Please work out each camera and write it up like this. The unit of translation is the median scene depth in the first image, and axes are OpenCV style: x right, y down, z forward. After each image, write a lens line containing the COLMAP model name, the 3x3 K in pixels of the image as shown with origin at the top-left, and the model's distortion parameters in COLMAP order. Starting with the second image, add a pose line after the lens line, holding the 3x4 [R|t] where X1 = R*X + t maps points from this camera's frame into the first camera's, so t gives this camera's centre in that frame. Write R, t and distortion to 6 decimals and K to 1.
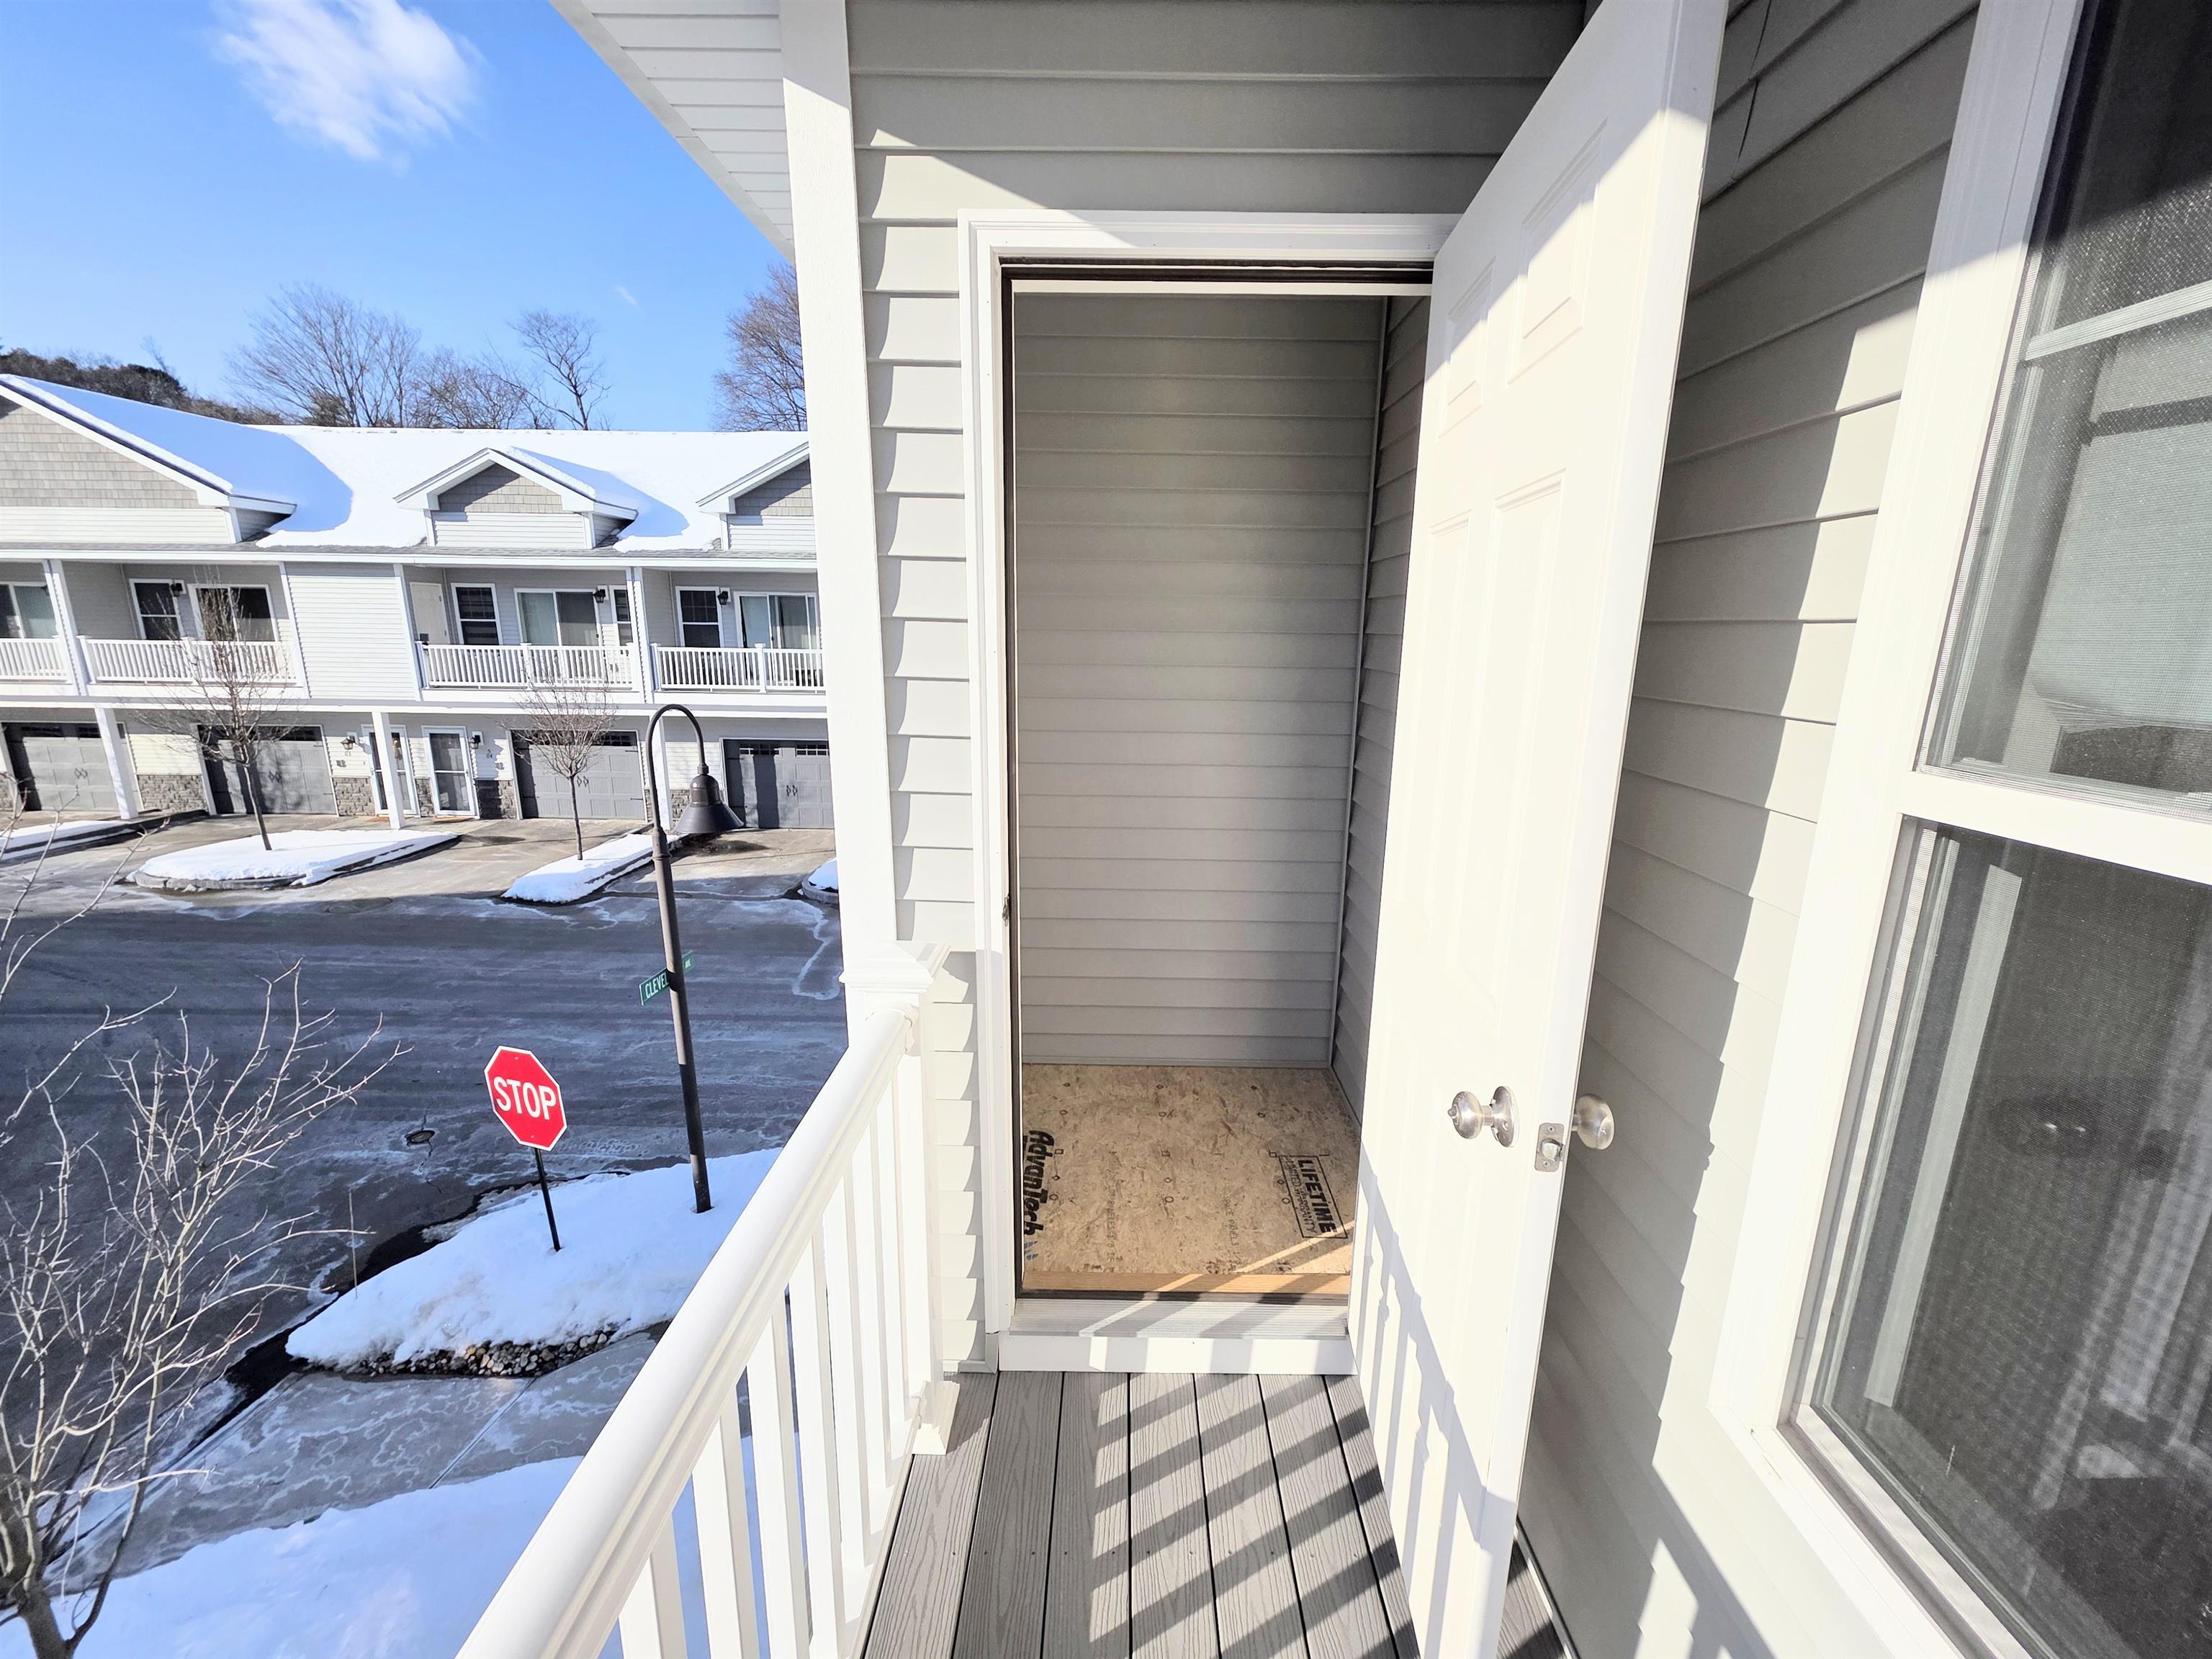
lens RADIAL K [[874.8, 0, 1118.5], [0, 874.8, 825.6], [0, 0, 1]] dist [0.000741, -0.000041]
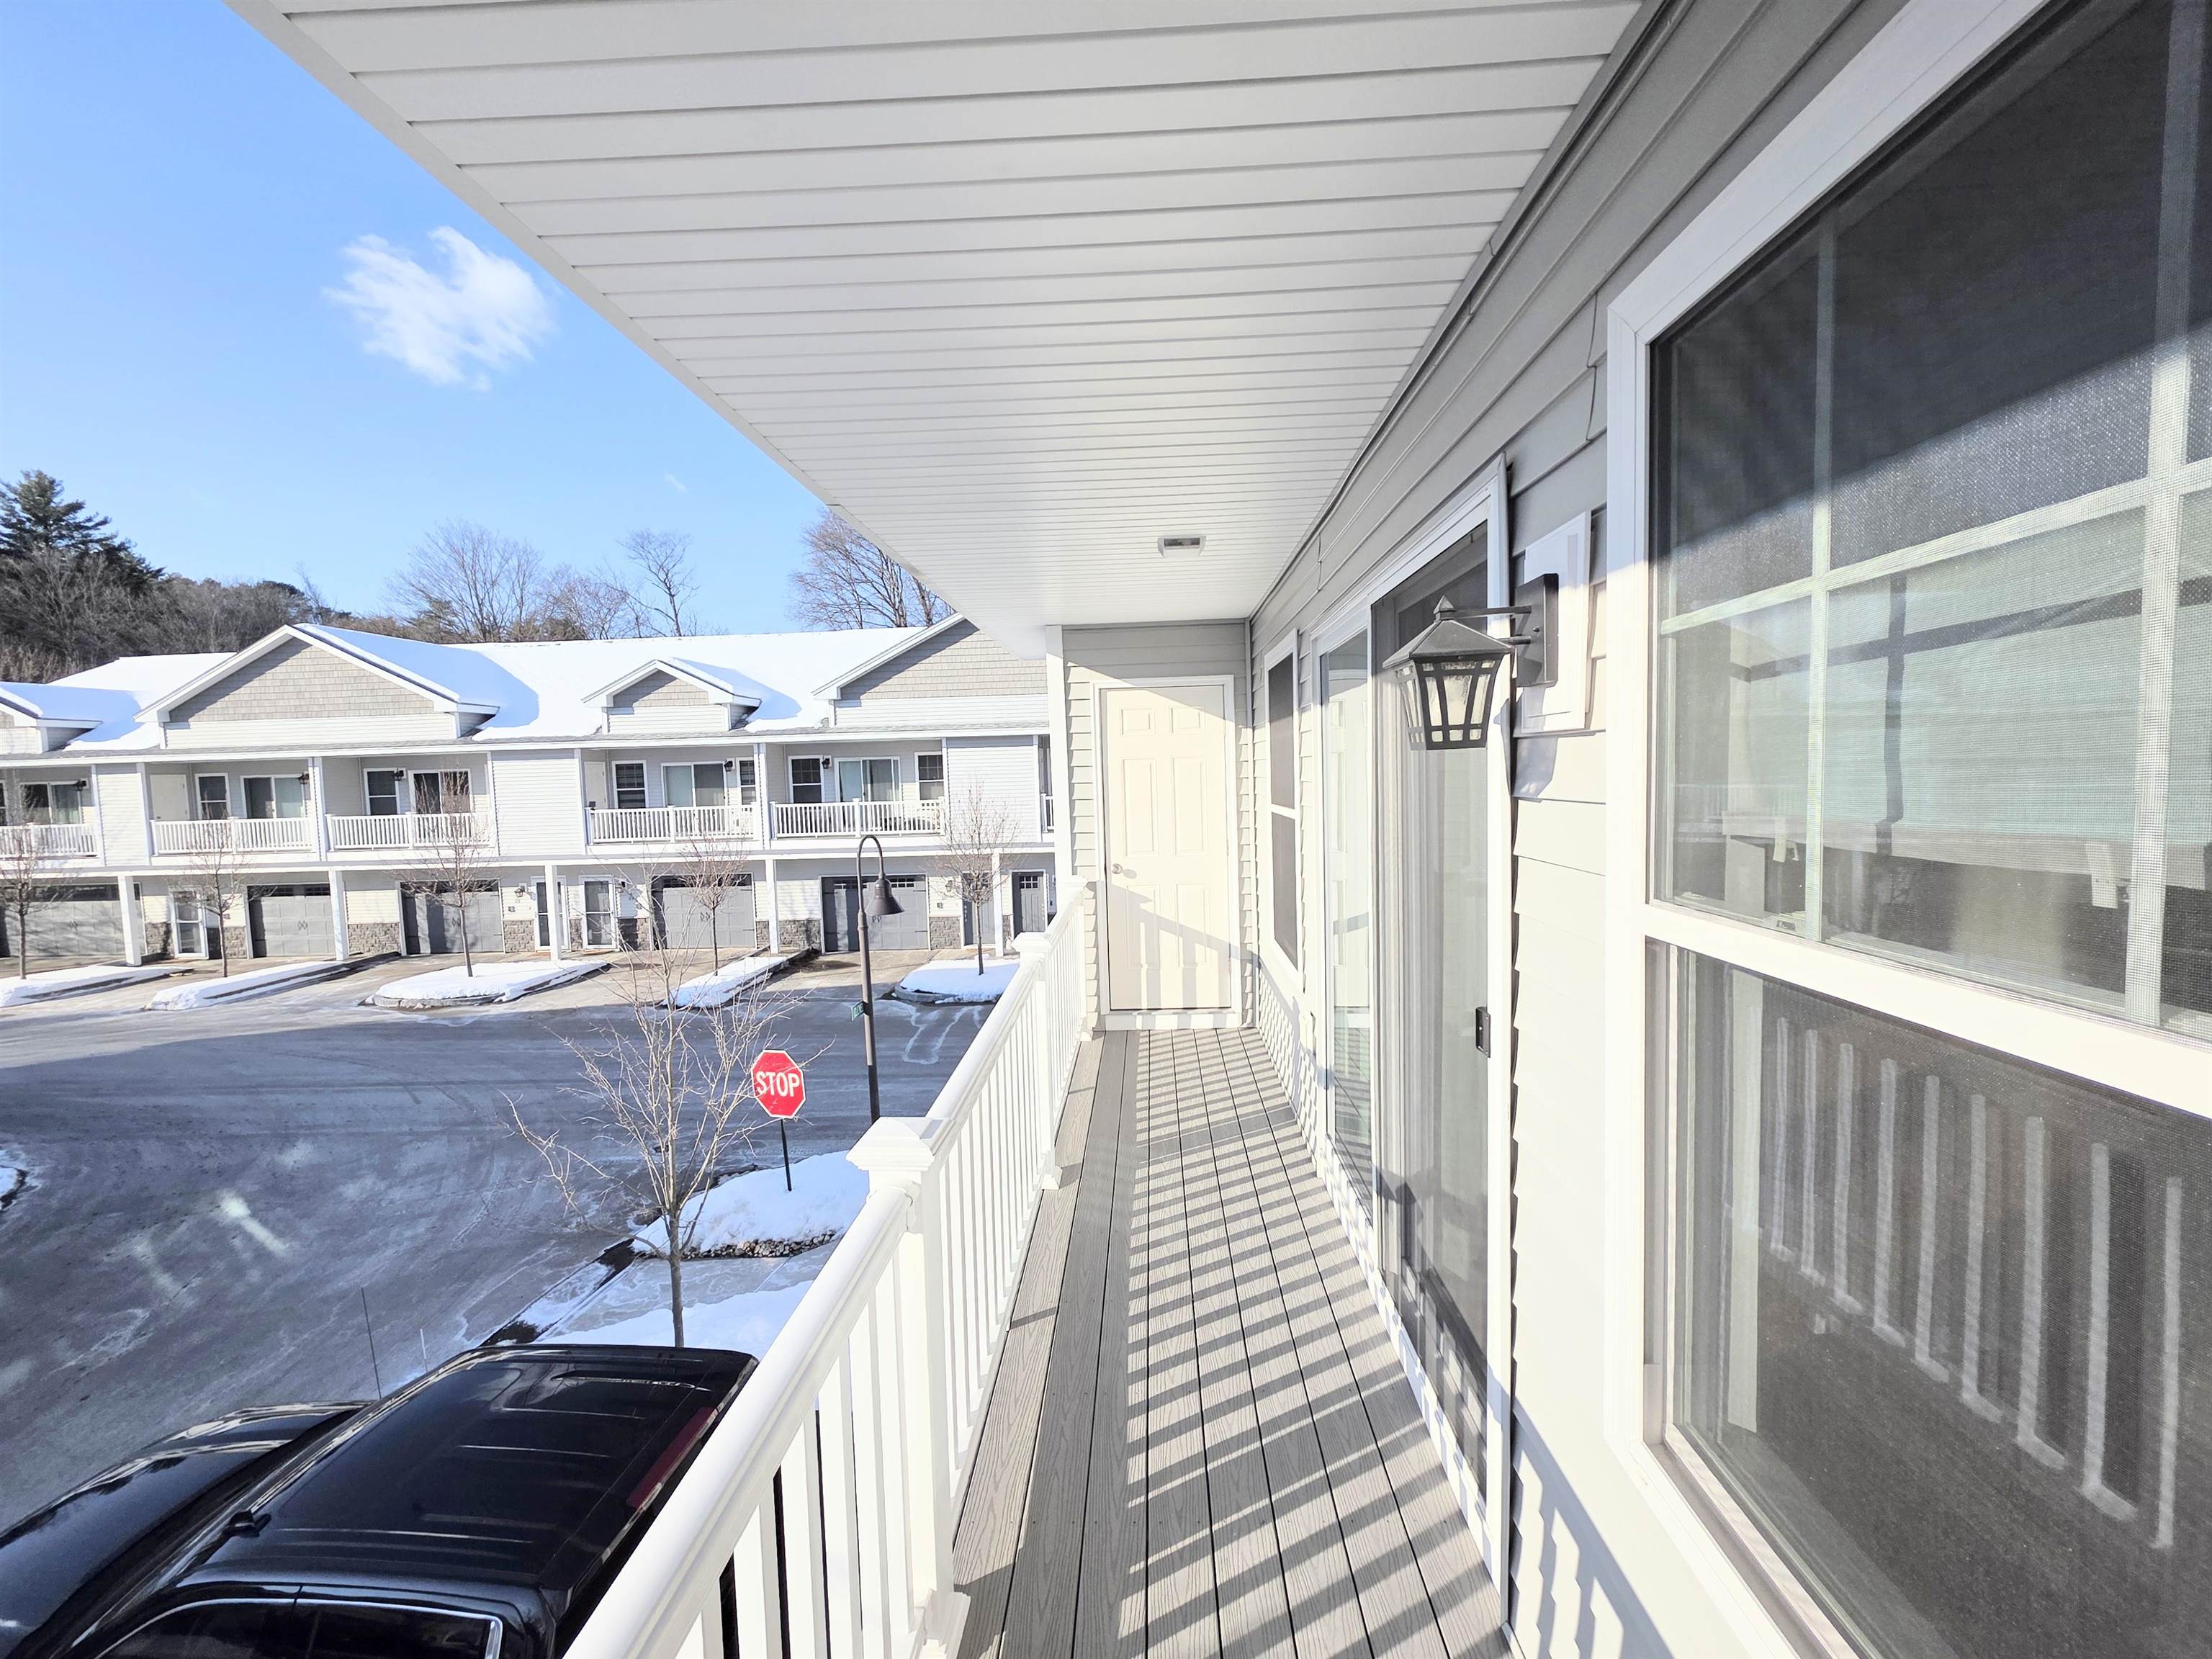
lens RADIAL K [[874.8, 0, 1118.5], [0, 874.8, 825.6], [0, 0, 1]] dist [0.000741, -0.000041]
pose [[0.998606, -0.040162, -0.034256, 0.003581], [0.034195, 0.986555, -0.159810, 0.040386], [0.040214, 0.158416, 0.986553, -0.198631]]
